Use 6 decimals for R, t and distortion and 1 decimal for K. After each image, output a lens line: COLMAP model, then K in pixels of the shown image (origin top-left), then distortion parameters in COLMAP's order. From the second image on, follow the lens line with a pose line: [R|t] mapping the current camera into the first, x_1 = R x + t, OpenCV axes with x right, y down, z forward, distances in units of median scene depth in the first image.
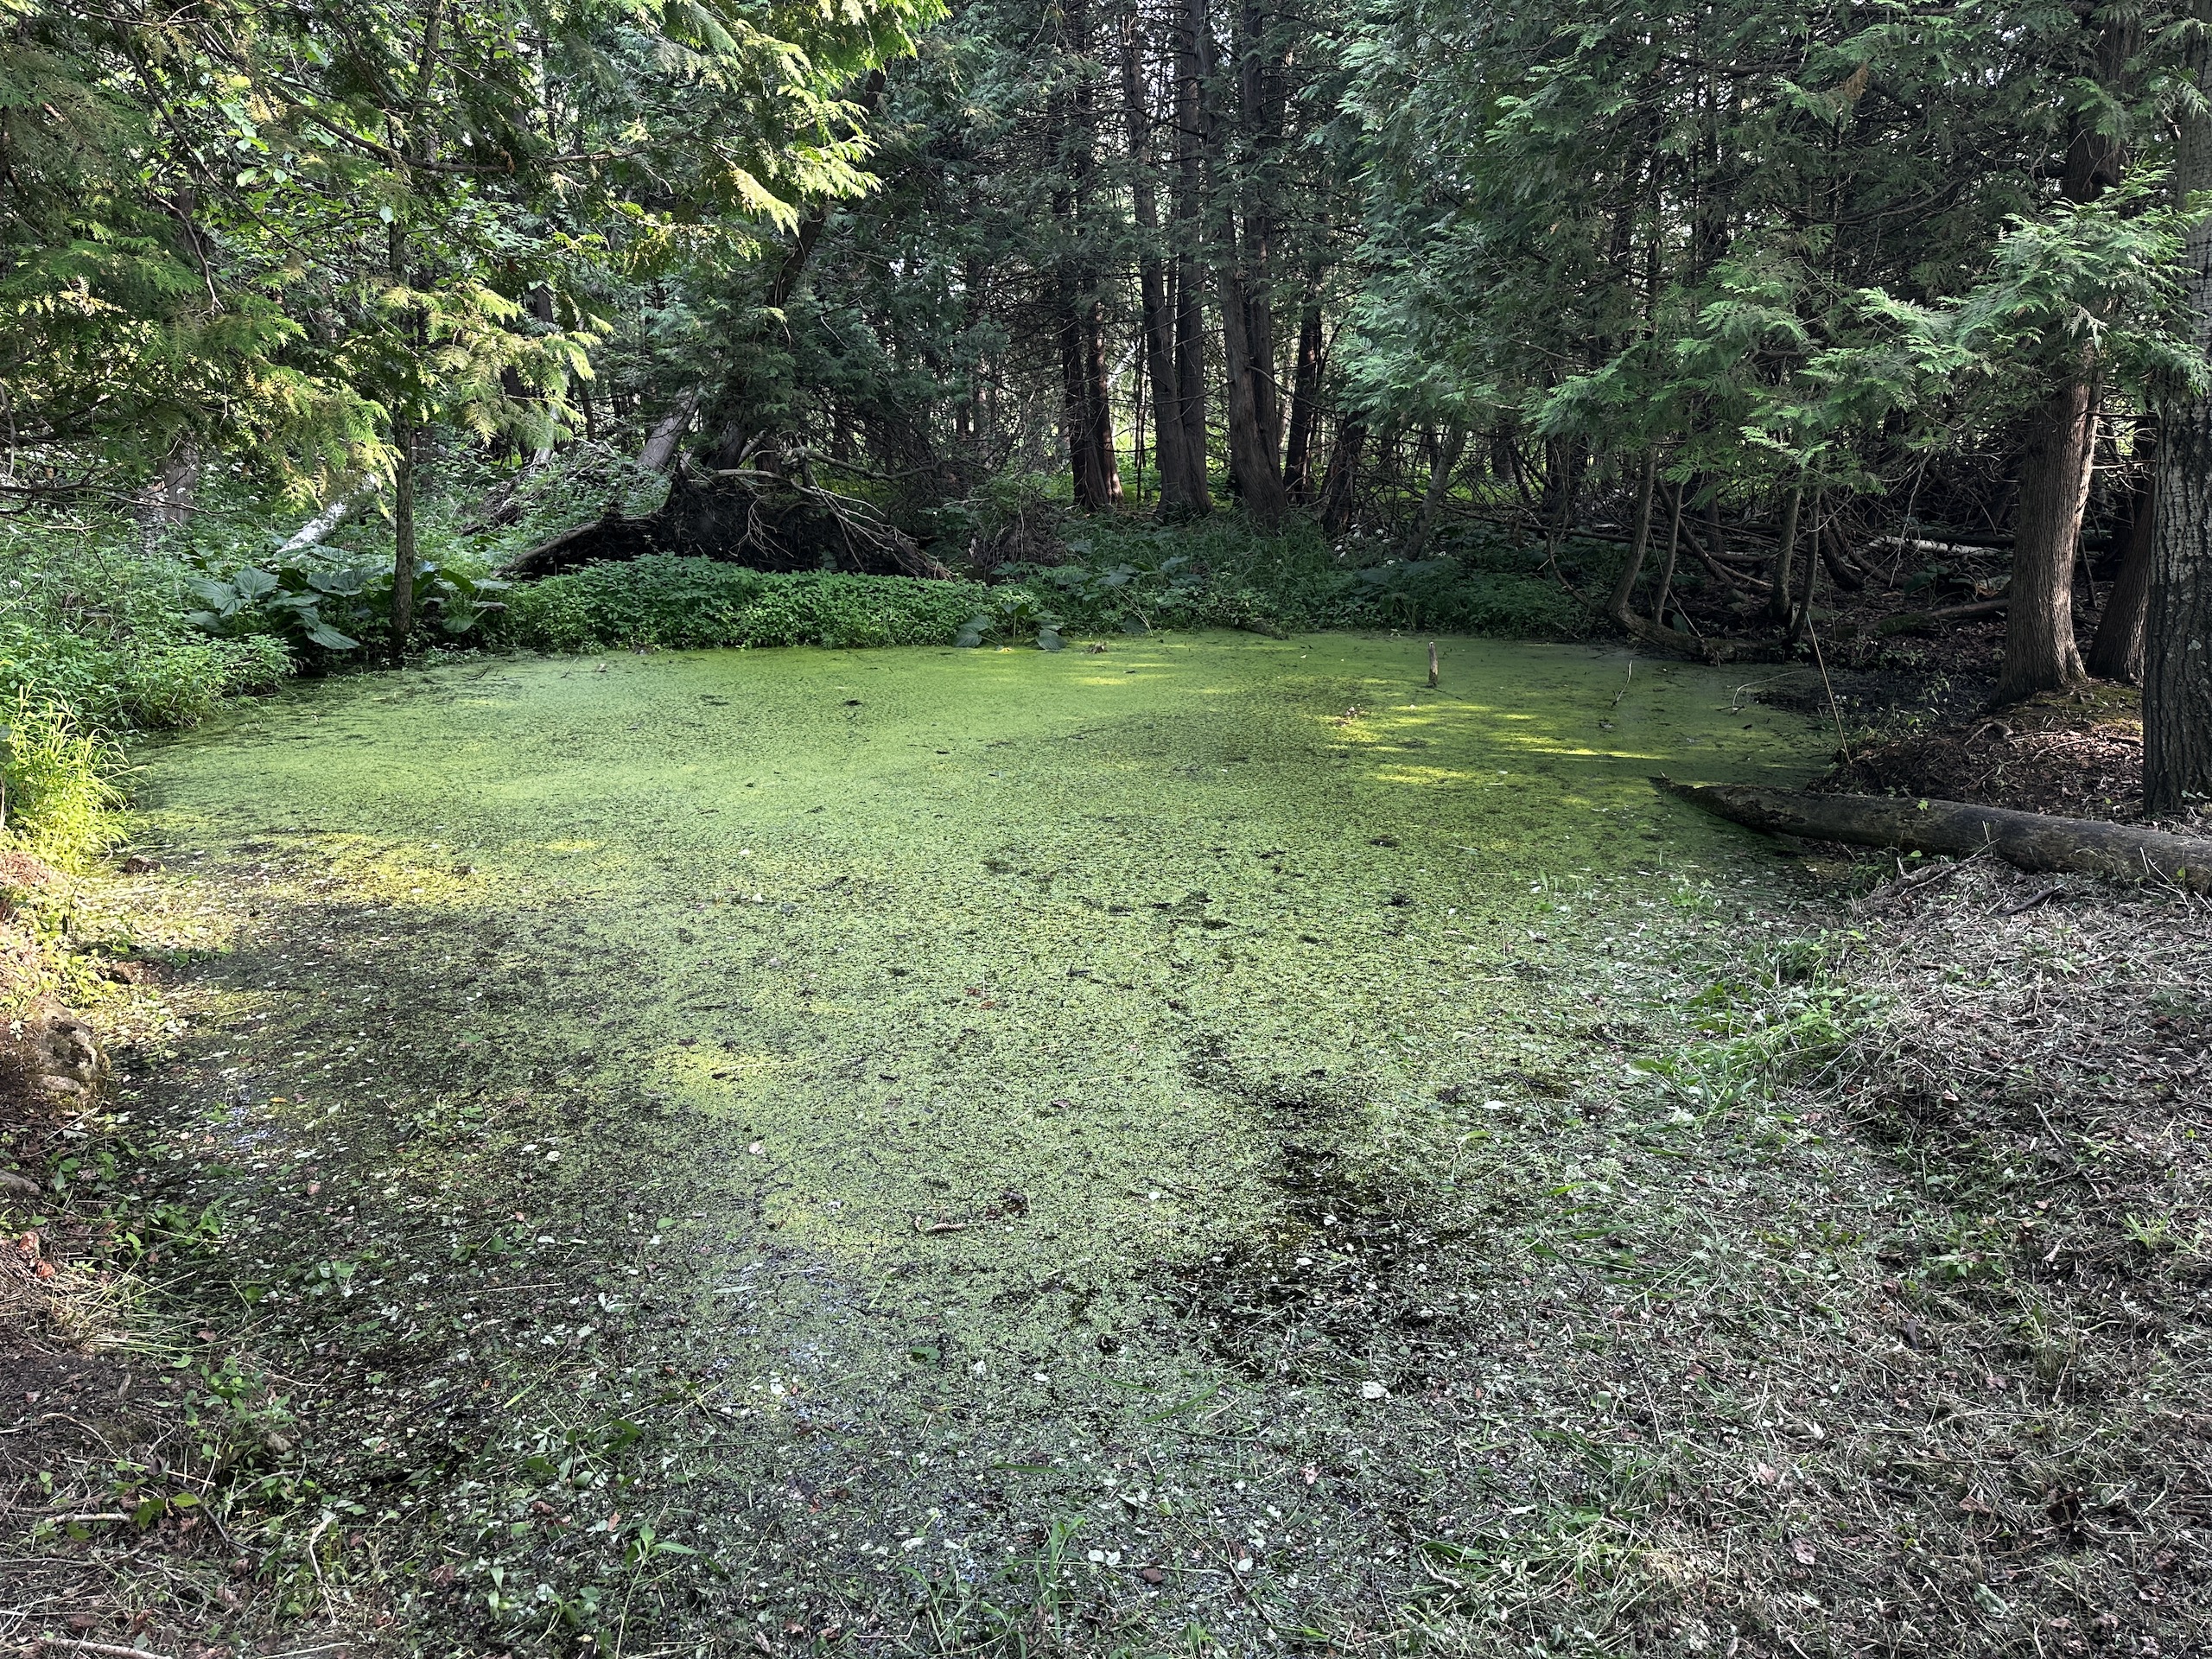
lens RADIAL K [[1487.3, 0, 1106.0], [0, 1487.3, 829.5], [0, 0, 1]] dist [0.040632, -0.001504]
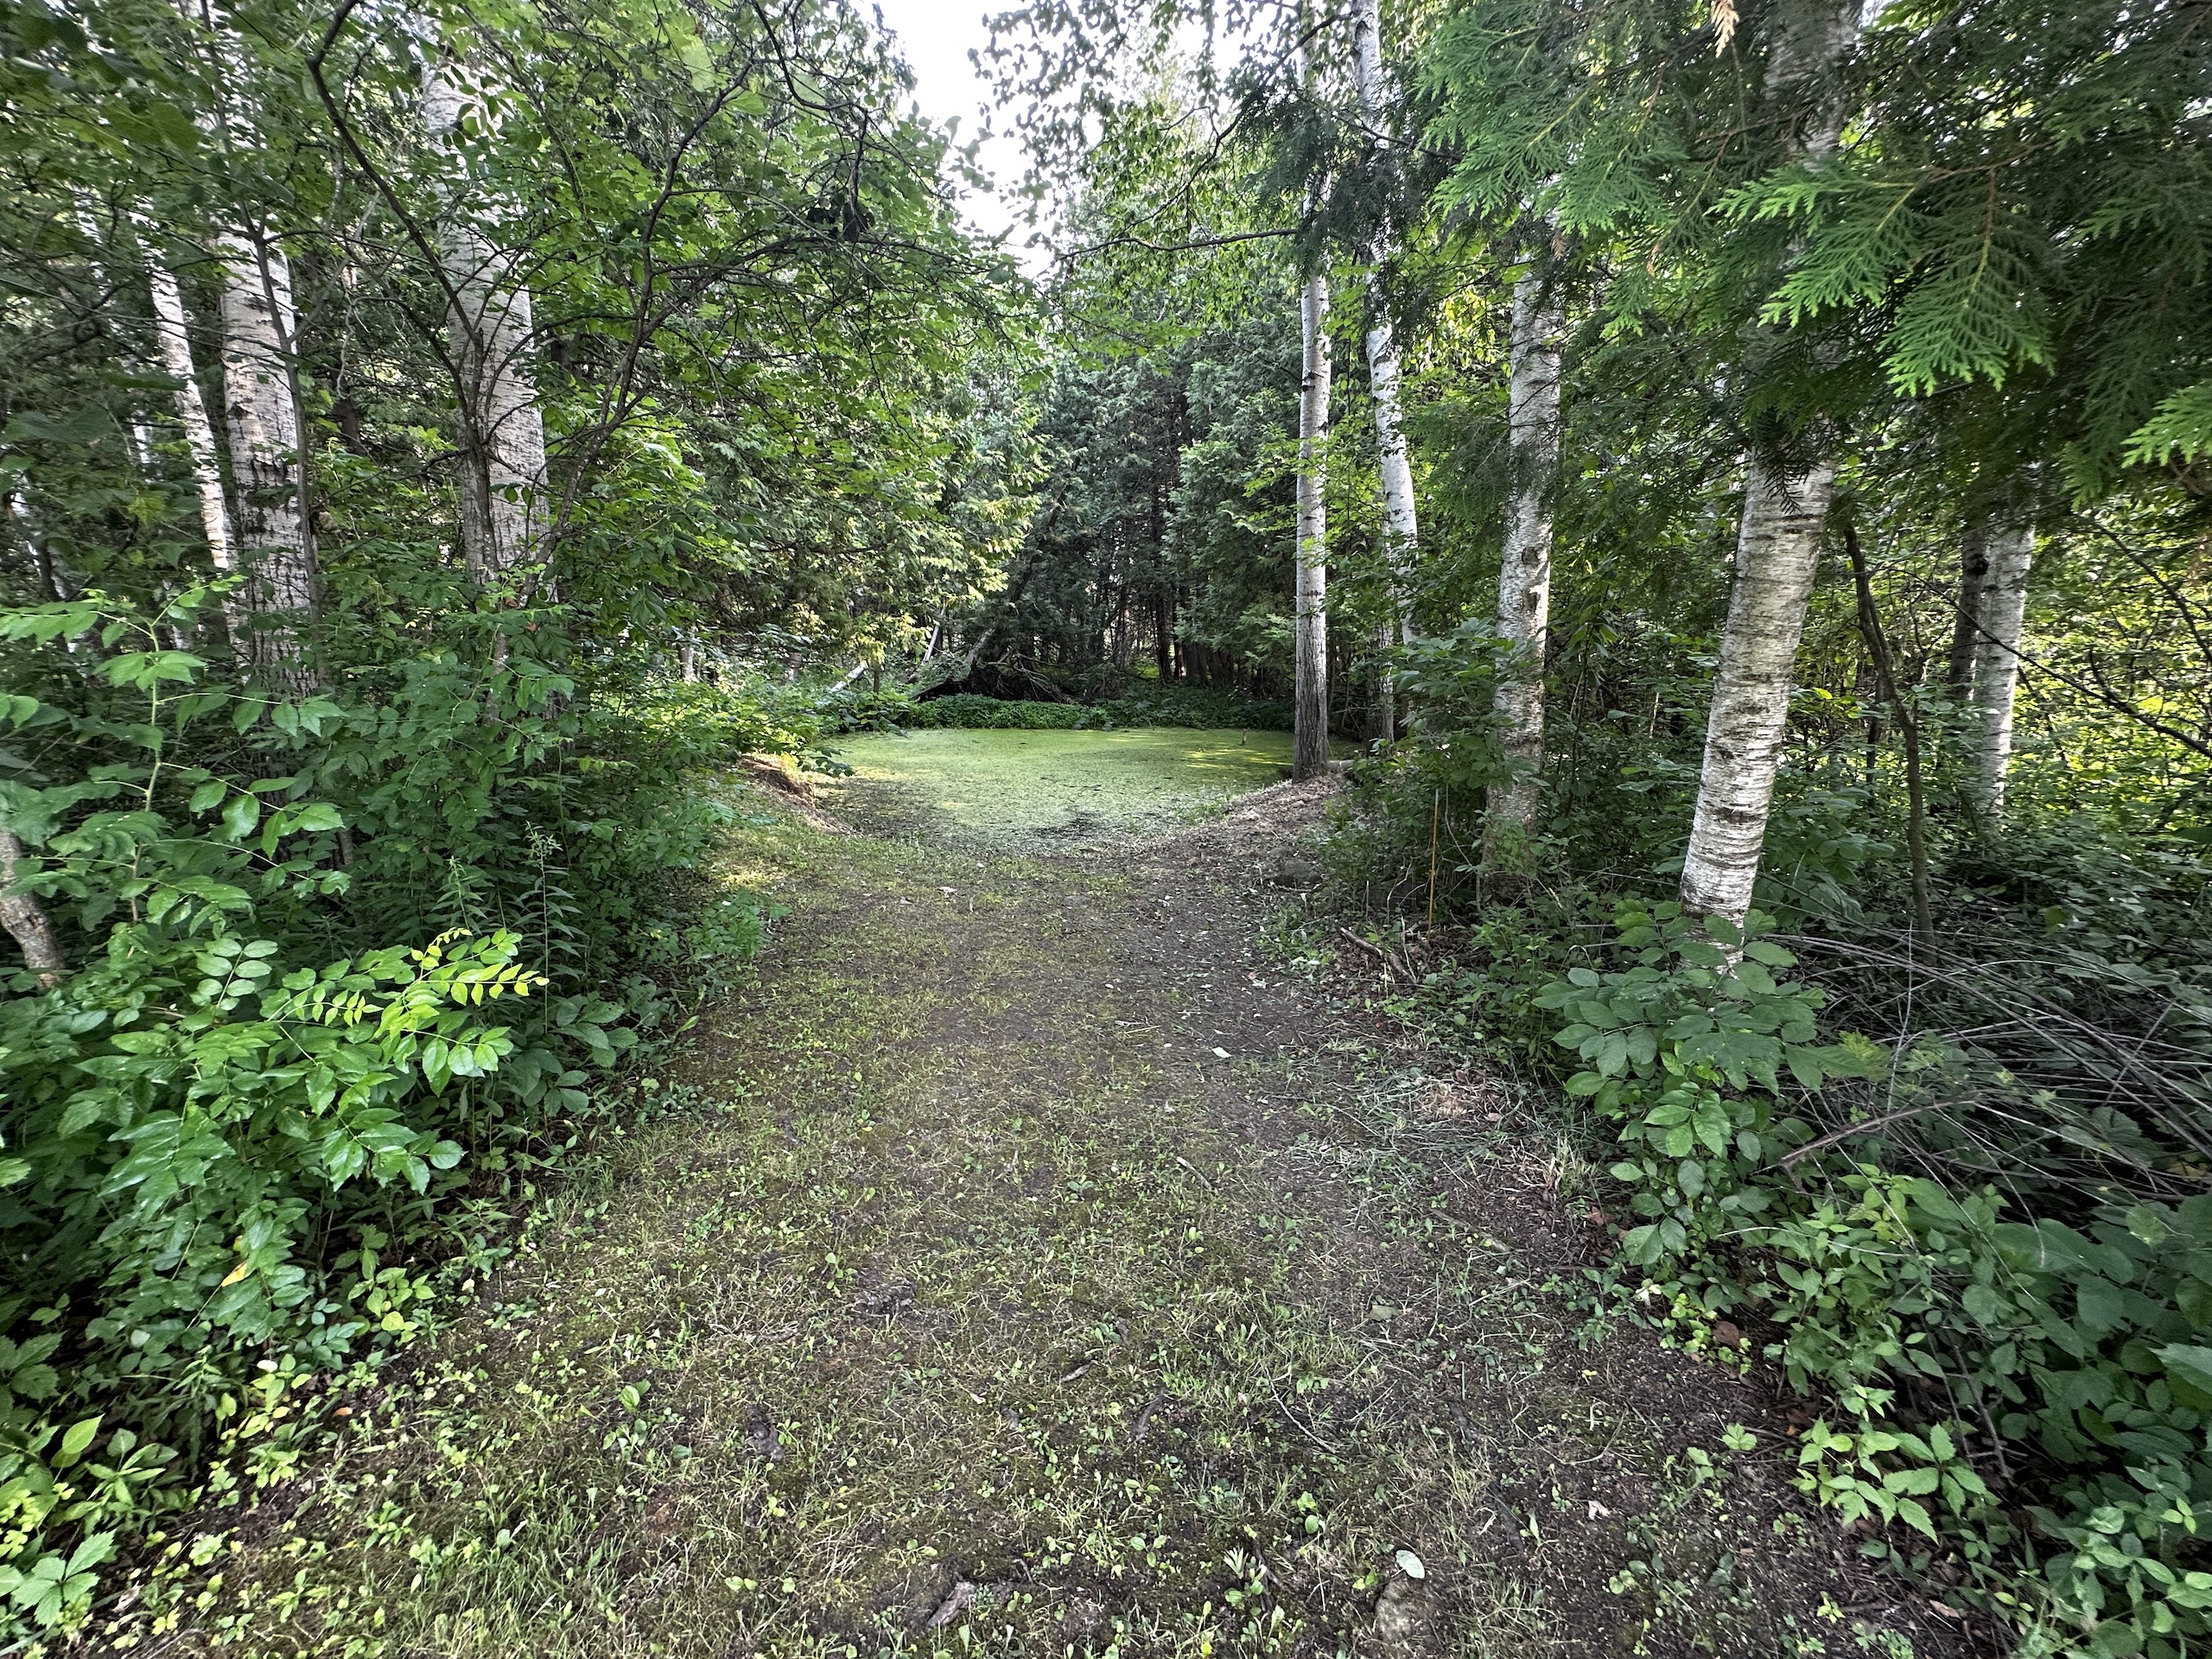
lens RADIAL K [[889.8, 0, 1106.0], [0, 889.8, 829.5], [0, 0, 1]] dist [0.000318, 0.000835]
pose [[0.986733, 0.035668, -0.158388, 0.214162], [-0.044851, 0.997490, -0.054786, 0.136042], [0.156036, 0.061163, 0.985856, -0.521541]]
